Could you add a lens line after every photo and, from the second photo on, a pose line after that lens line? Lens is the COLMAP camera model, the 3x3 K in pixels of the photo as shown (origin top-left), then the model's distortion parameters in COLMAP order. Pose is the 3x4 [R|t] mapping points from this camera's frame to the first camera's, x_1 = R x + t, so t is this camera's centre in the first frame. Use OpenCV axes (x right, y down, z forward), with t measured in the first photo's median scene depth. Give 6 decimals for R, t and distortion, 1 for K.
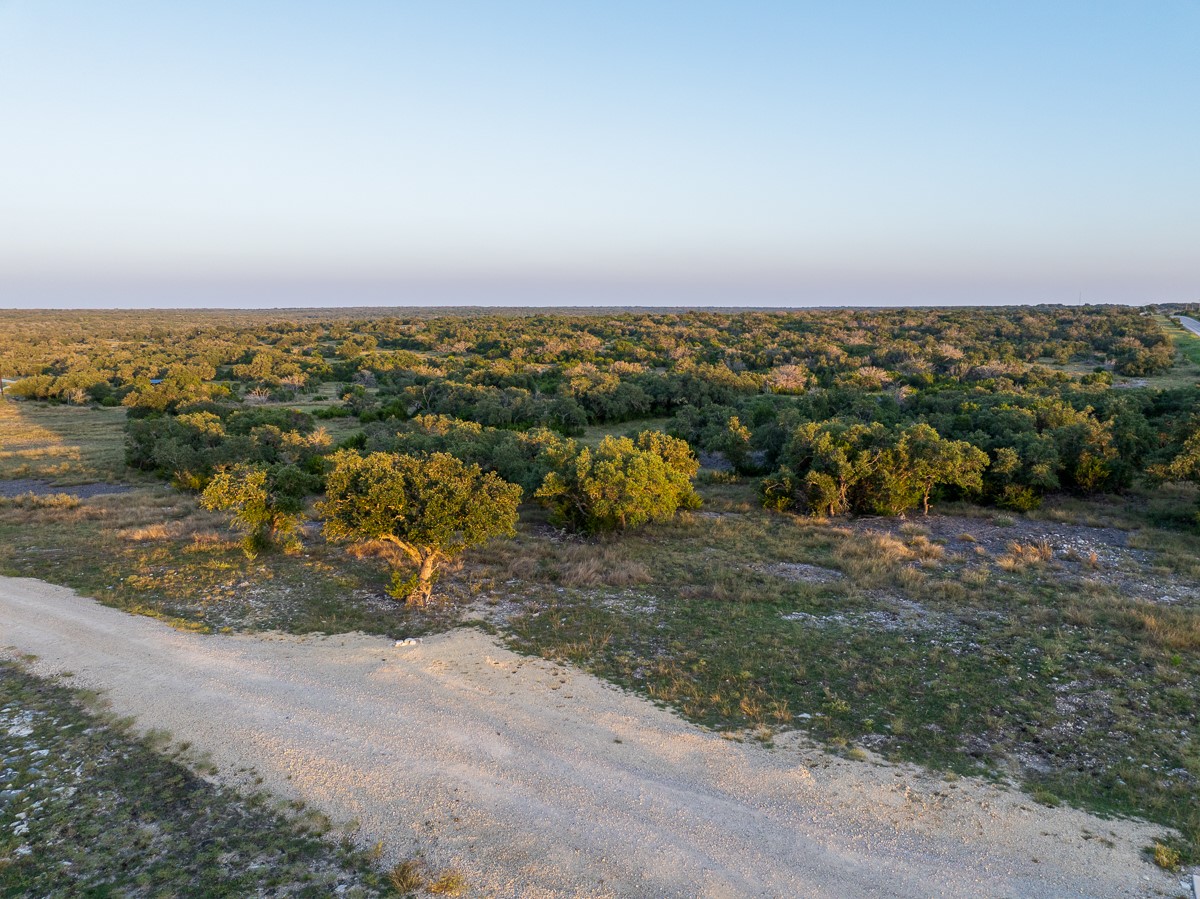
lens RADIAL K [[842.8, 0, 601.1], [0, 842.8, 446.4], [0, 0, 1]] dist [-0.043716, 0.012121]
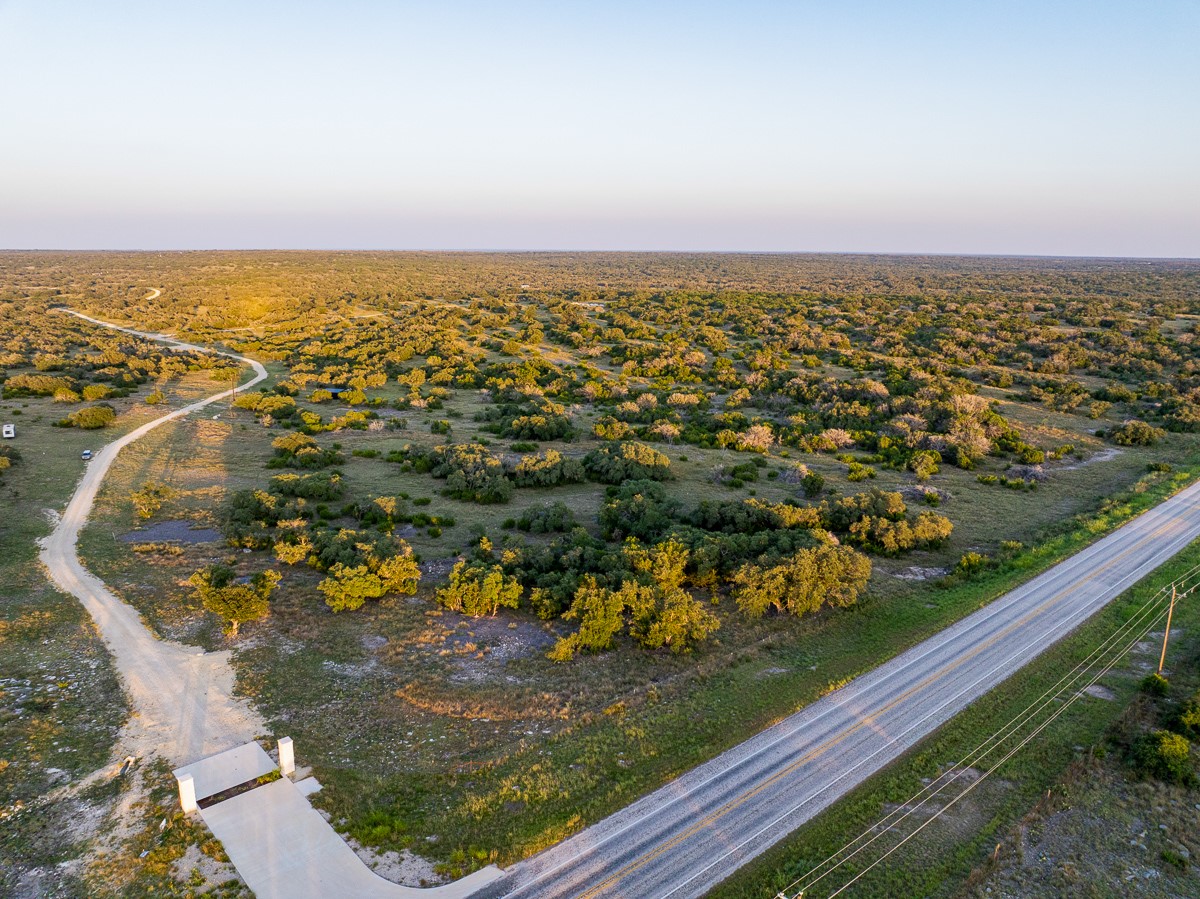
lens RADIAL K [[842.8, 0, 601.9], [0, 842.8, 445.9], [0, 0, 1]] dist [-0.043716, 0.012121]
pose [[0.957926, 0.076177, -0.276721, 0.201177], [-0.057037, 0.995431, 0.076582, -0.087435], [0.281290, -0.057577, 0.957894, -0.155341]]
